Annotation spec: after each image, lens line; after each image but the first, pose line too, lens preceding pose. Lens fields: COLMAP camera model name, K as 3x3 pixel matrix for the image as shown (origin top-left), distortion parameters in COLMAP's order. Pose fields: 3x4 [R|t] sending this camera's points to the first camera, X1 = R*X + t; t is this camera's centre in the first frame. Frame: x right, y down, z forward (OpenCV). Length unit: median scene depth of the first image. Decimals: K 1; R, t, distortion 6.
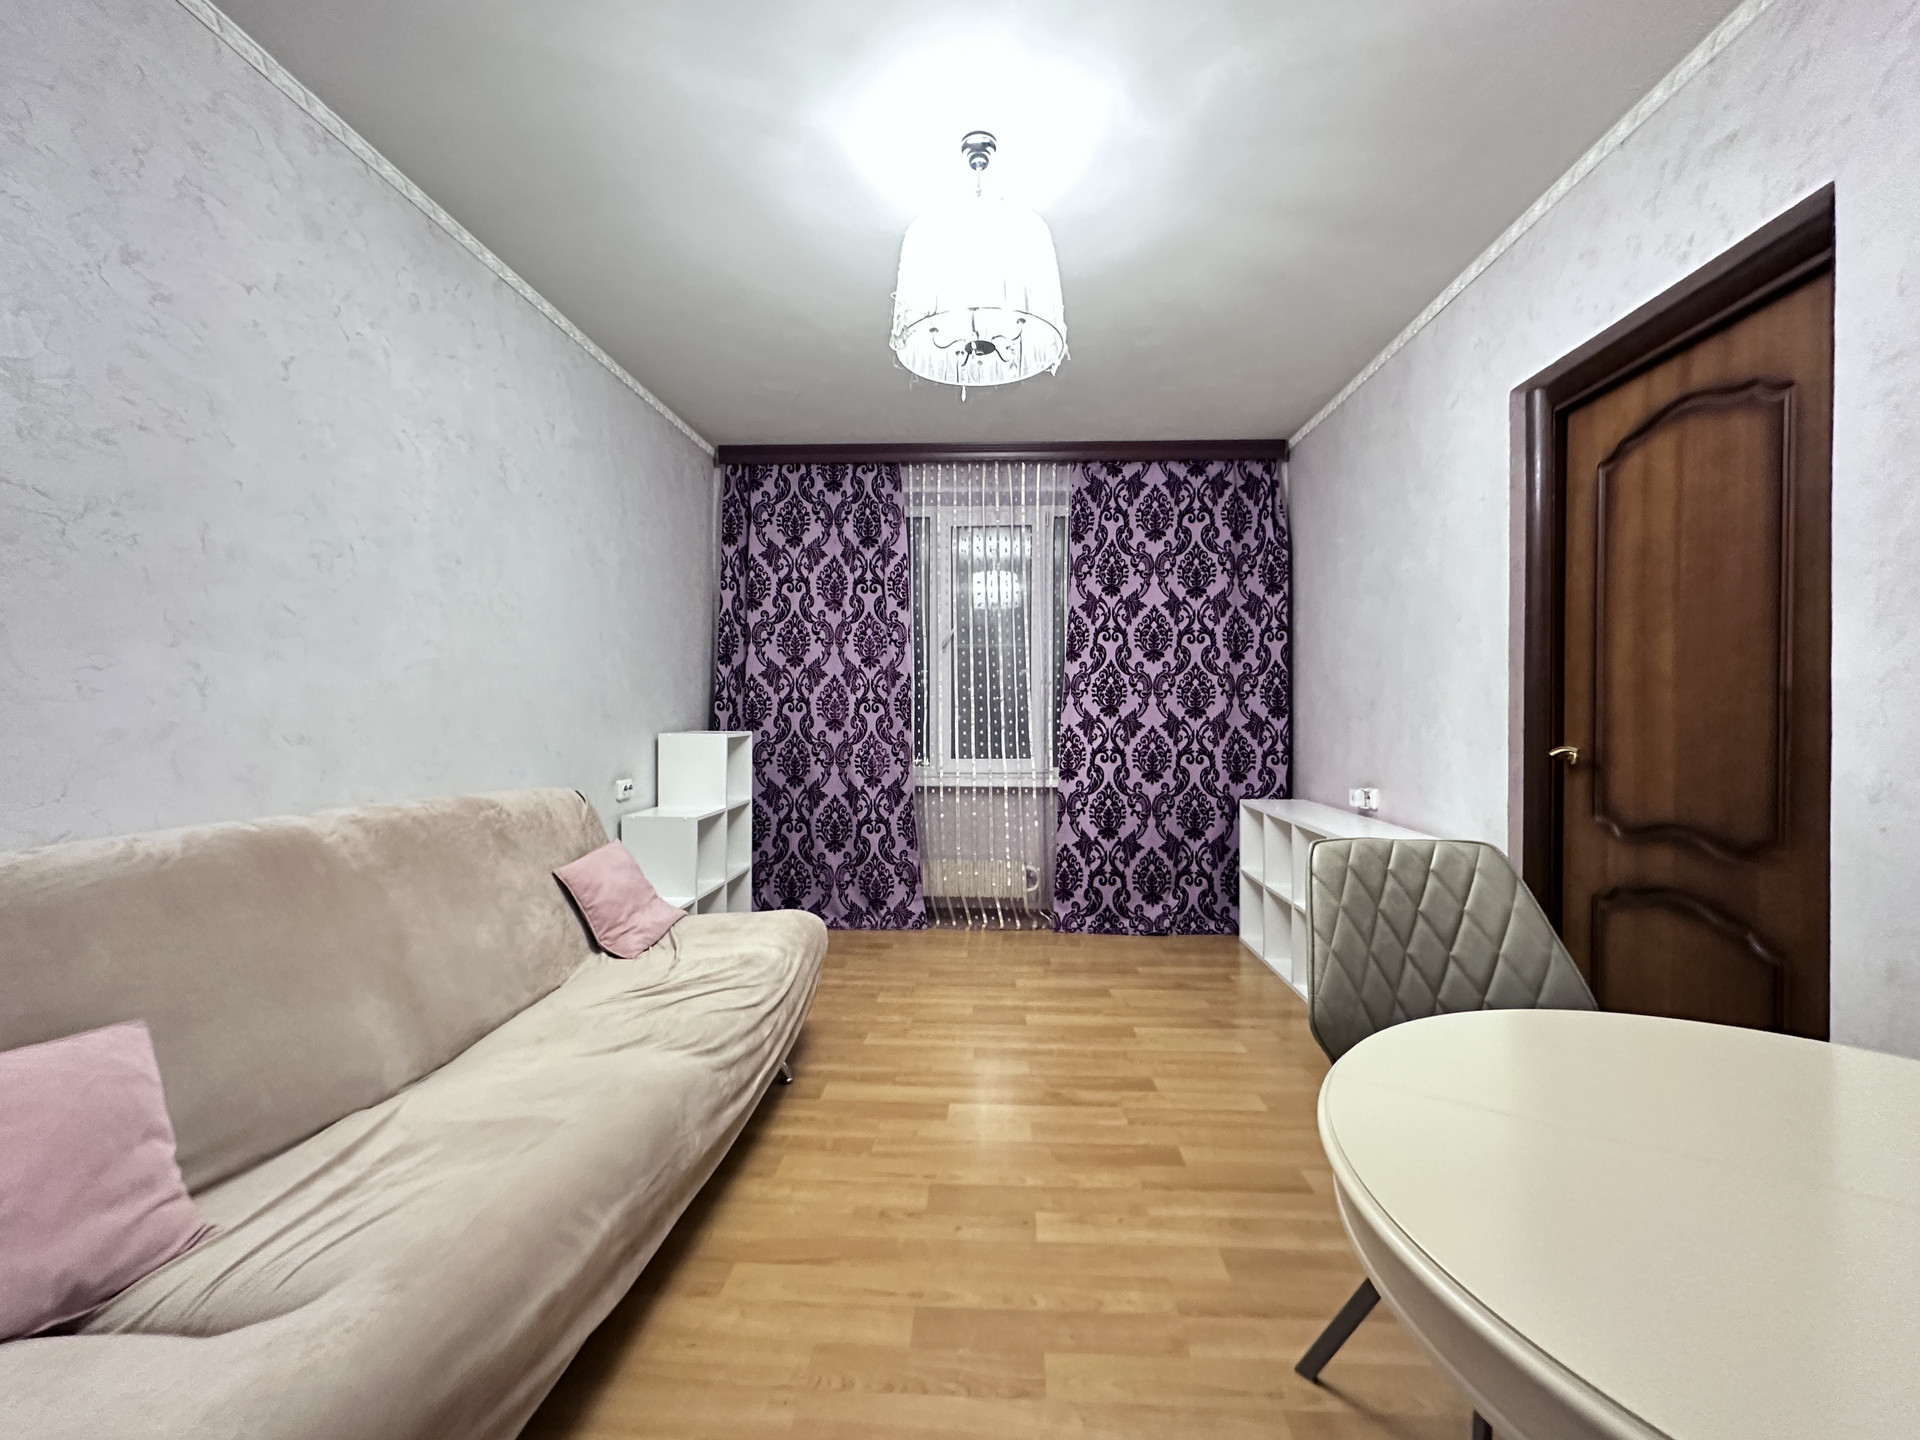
lens RADIAL K [[783.1, 0, 969.3], [0, 783.1, 724.9], [0, 0, 1]] dist [-0.003384, 0.000909]
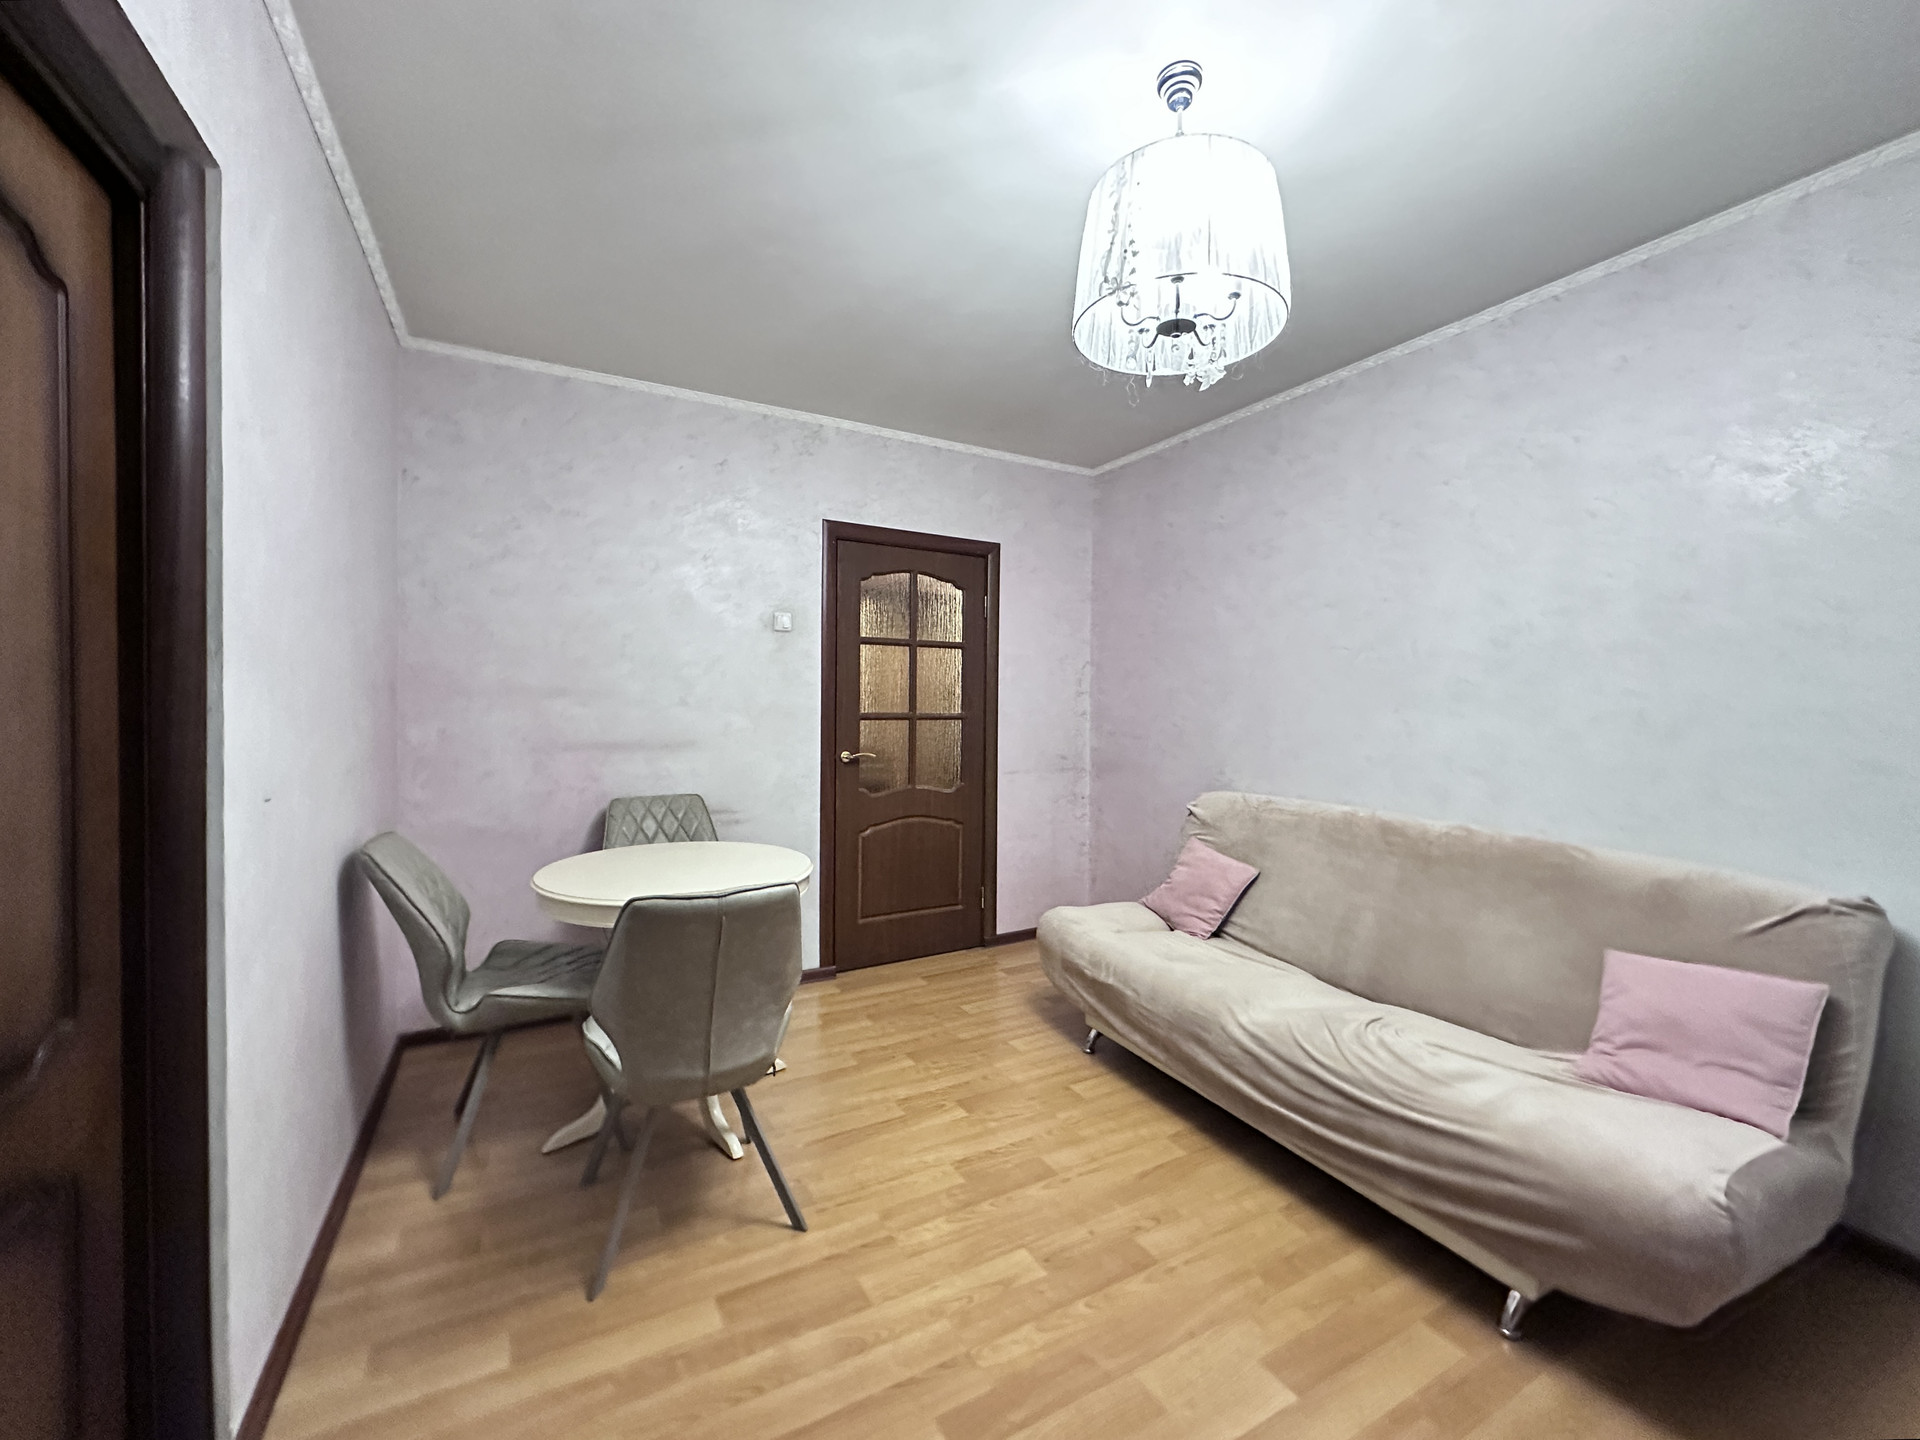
lens RADIAL K [[783.1, 0, 959.7], [0, 783.1, 712.3], [0, 0, 1]] dist [-0.003384, 0.000909]
pose [[-0.857683, -0.001562, -0.514176, 0.302402], [-0.018000, 0.999474, 0.026990, -0.049698], [0.513864, 0.032404, -0.857260, 0.772209]]
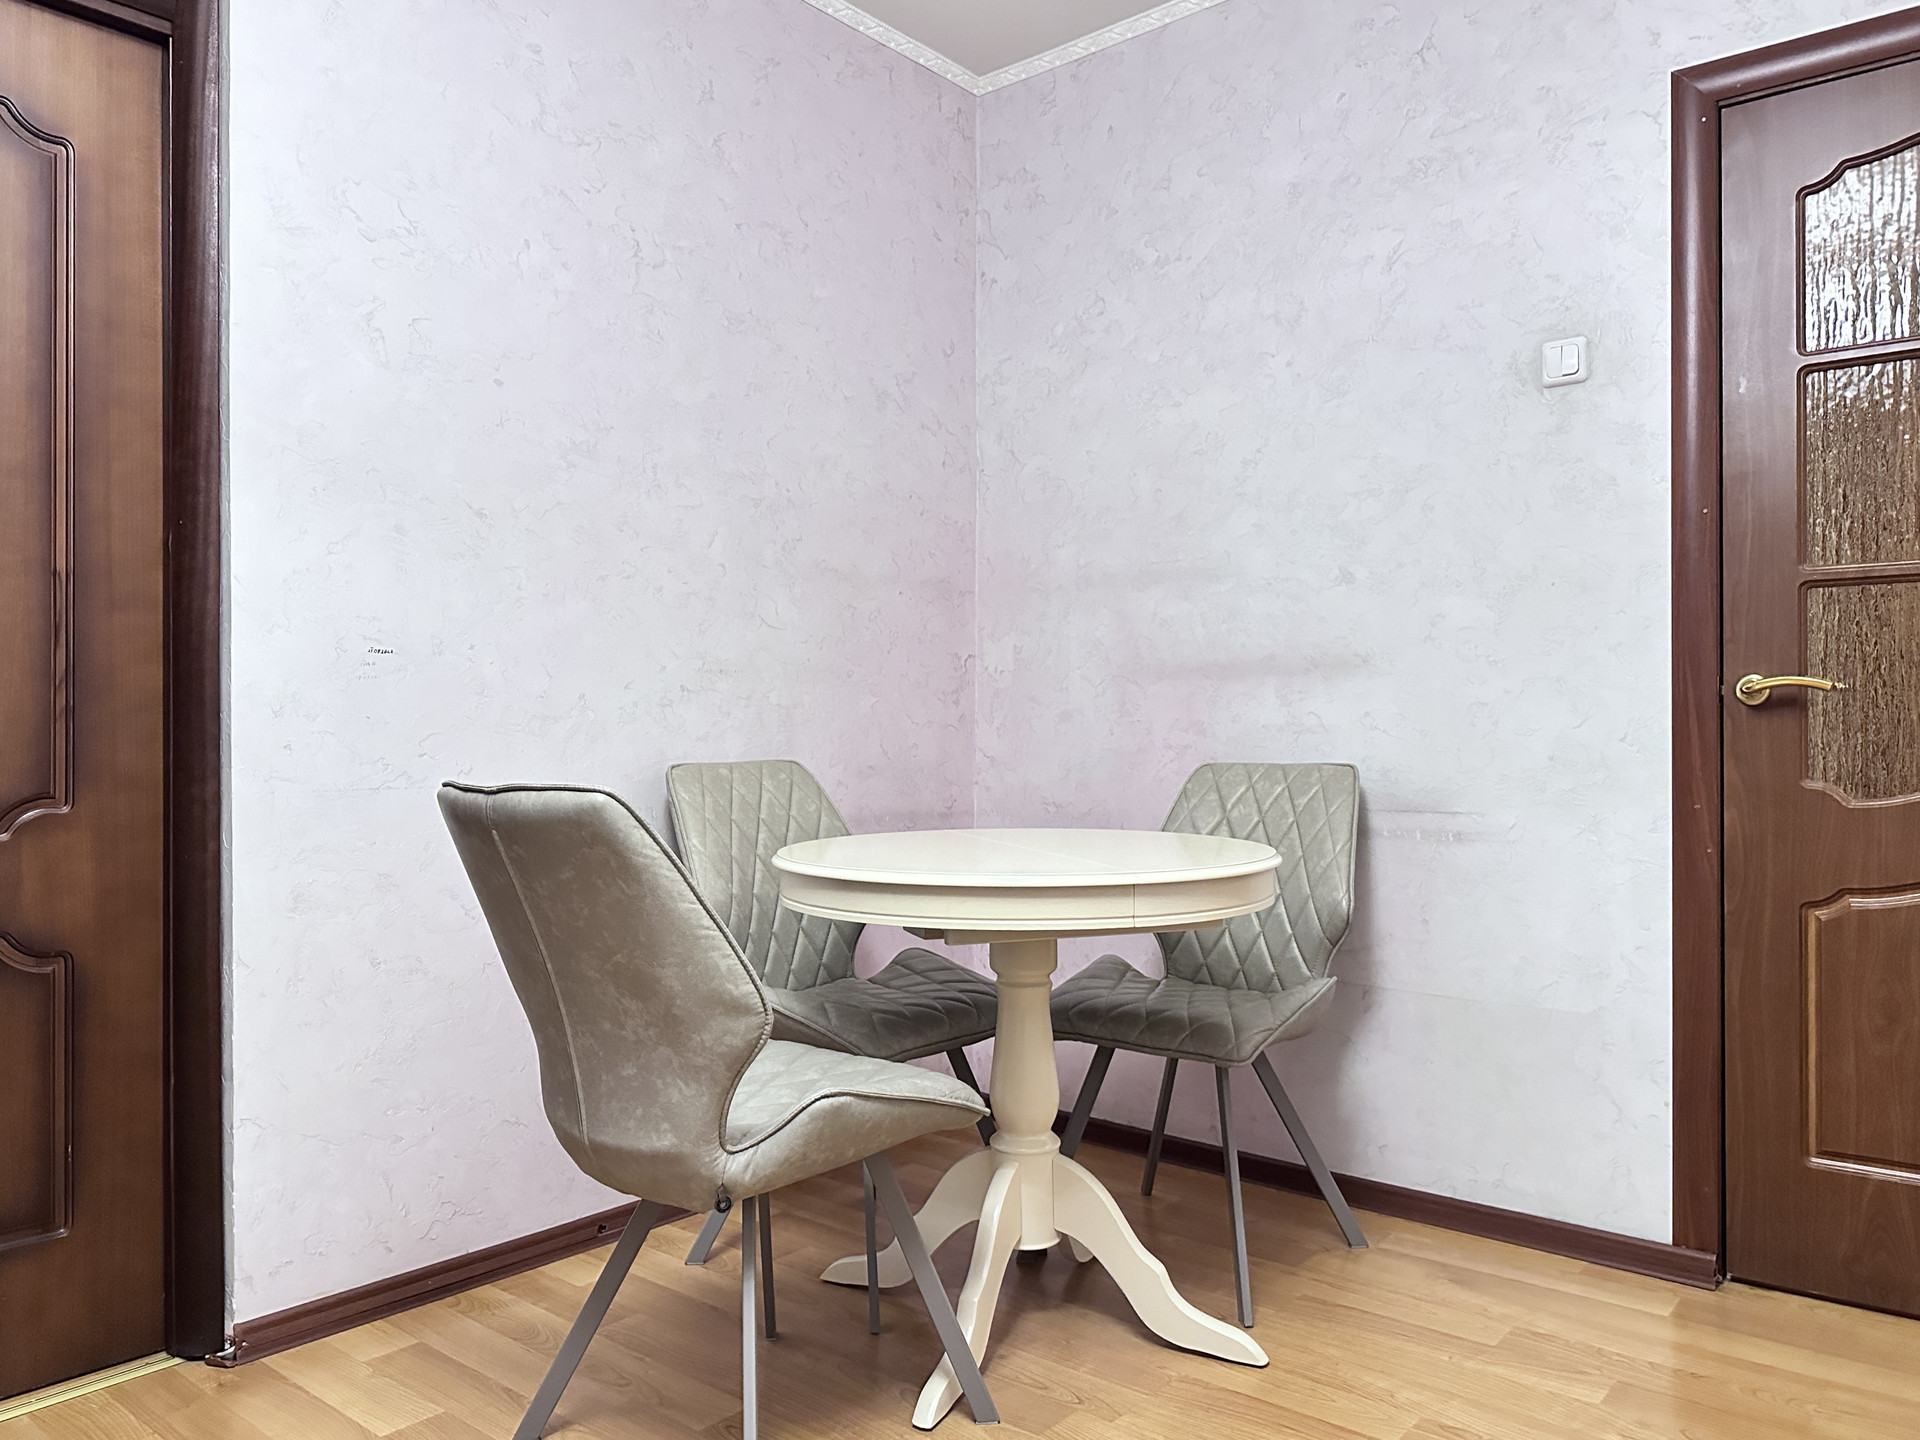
lens RADIAL K [[1395.9, 0, 949.9], [0, 1395.9, 732.0], [0, 0, 1]] dist [0.062737, -0.006579]
pose [[-0.791758, 0.002483, 0.610830, -0.148798], [0.010396, 0.999902, 0.009411, 0.037371], [-0.610746, 0.013802, -0.791706, 0.611627]]
